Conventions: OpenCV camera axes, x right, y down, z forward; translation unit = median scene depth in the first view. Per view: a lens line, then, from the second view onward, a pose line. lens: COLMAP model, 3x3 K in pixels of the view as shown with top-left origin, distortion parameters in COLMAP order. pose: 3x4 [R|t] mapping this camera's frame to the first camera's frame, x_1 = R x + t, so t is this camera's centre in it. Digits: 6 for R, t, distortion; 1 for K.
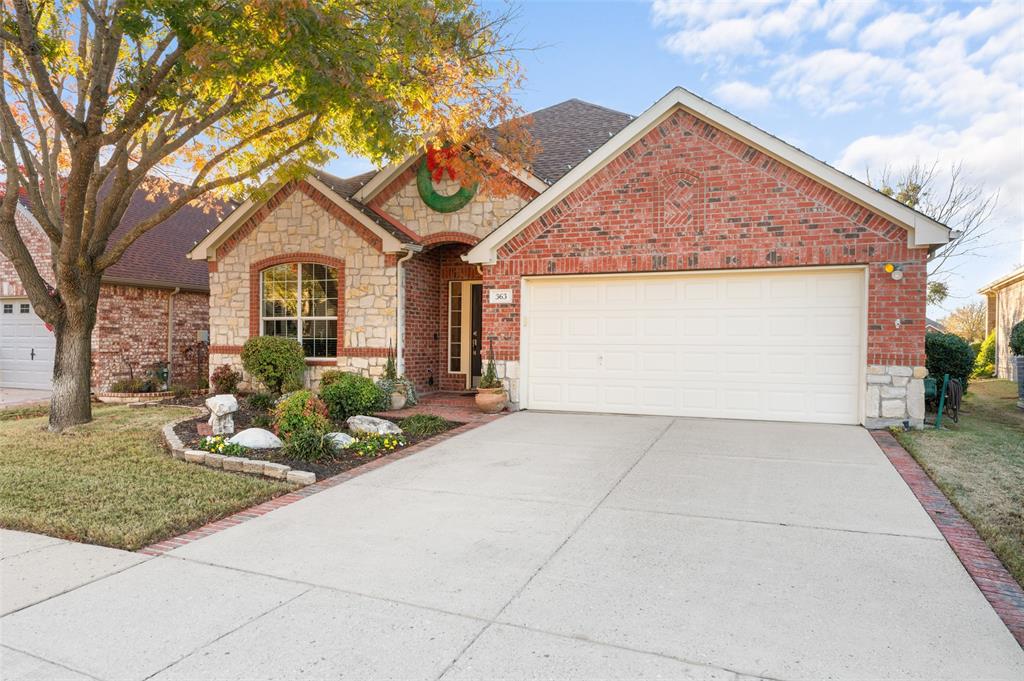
lens RADIAL K [[663.4, 0, 509.7], [0, 663.4, 341.5], [0, 0, 1]] dist [0.003502, -0.002004]
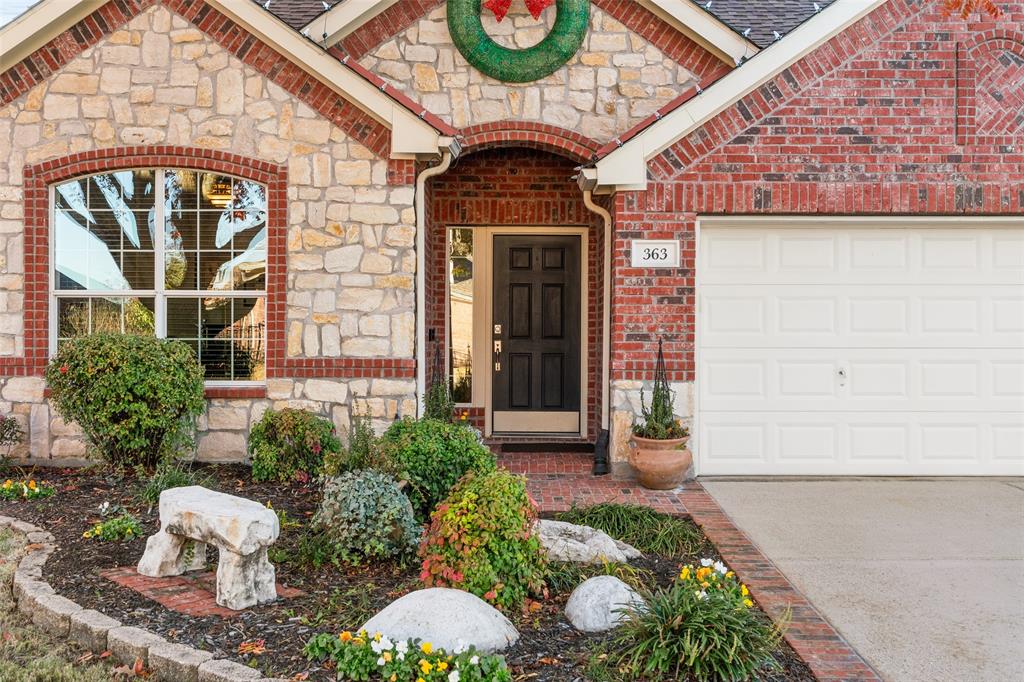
lens RADIAL K [[940.4, 0, 502.7], [0, 940.4, 345.8], [0, 0, 1]] dist [-0.001803, 0.000000]
pose [[0.932181, -0.003689, 0.361974, -0.380084], [0.004105, 0.999992, -0.000380, 0.001518], [-0.361969, 0.001840, 0.932188, 0.376712]]
